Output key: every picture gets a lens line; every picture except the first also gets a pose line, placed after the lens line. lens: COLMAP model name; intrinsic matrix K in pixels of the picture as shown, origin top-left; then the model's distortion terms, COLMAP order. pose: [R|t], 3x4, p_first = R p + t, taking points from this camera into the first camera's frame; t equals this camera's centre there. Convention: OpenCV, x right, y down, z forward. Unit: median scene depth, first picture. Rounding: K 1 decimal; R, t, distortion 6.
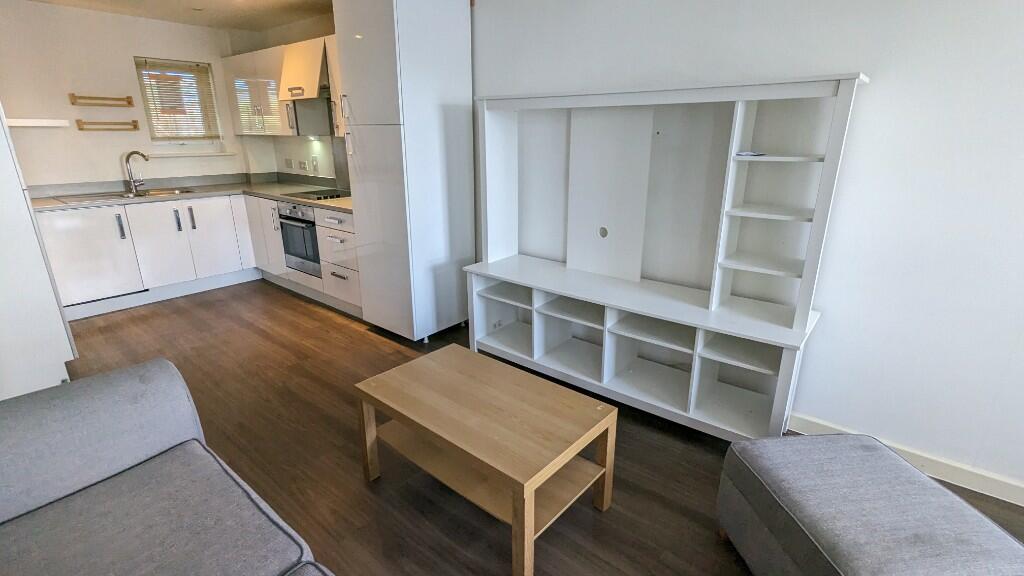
lens RADIAL K [[488.0, 0, 510.2], [0, 488.0, 286.4], [0, 0, 1]] dist [0.011437, -0.000070]
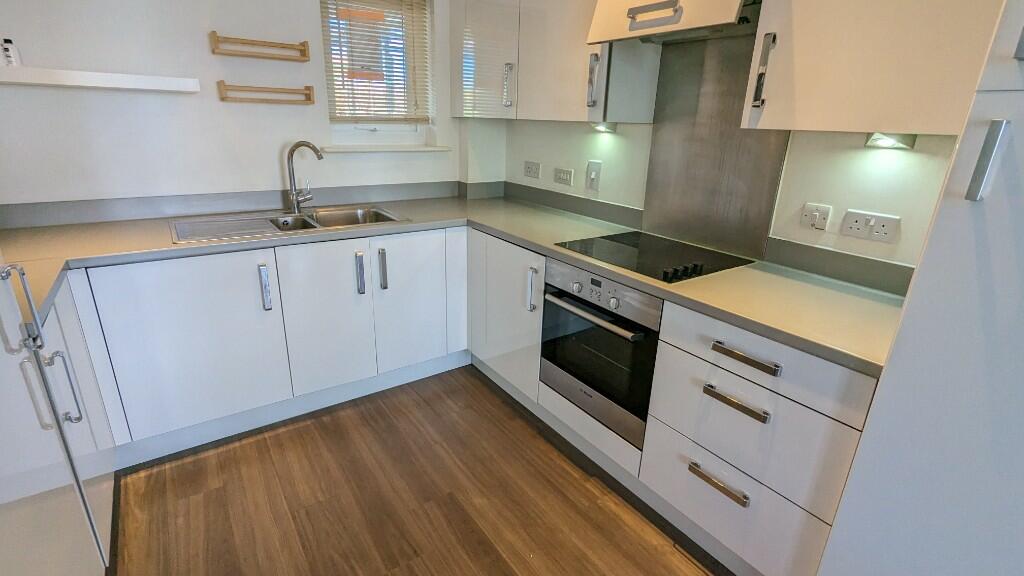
lens RADIAL K [[488.0, 0, 510.2], [0, 488.0, 286.4], [0, 0, 1]] dist [0.011437, -0.000070]
pose [[0.965710, 0.112357, -0.234050, -0.379948], [-0.107297, 0.993636, 0.034285, -0.152352], [0.236412, -0.007996, 0.971620, 0.503690]]
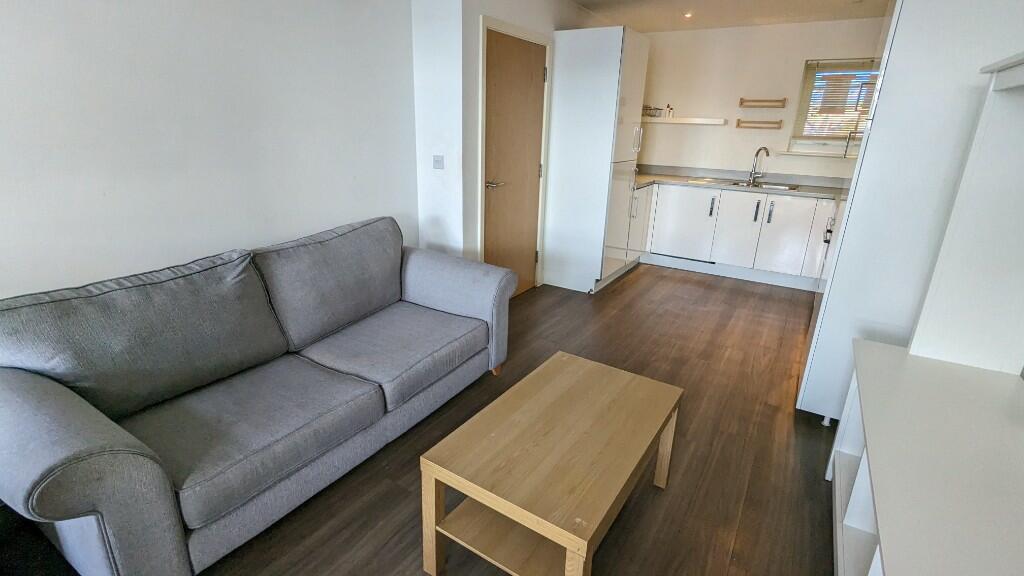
lens RADIAL K [[488.0, 0, 510.2], [0, 488.0, 286.4], [0, 0, 1]] dist [0.011437, -0.000070]
pose [[0.141523, 0.322541, -0.935916, 0.301919], [-0.332522, 0.905988, 0.261945, -0.084793], [0.932416, 0.274141, 0.235470, 0.275801]]
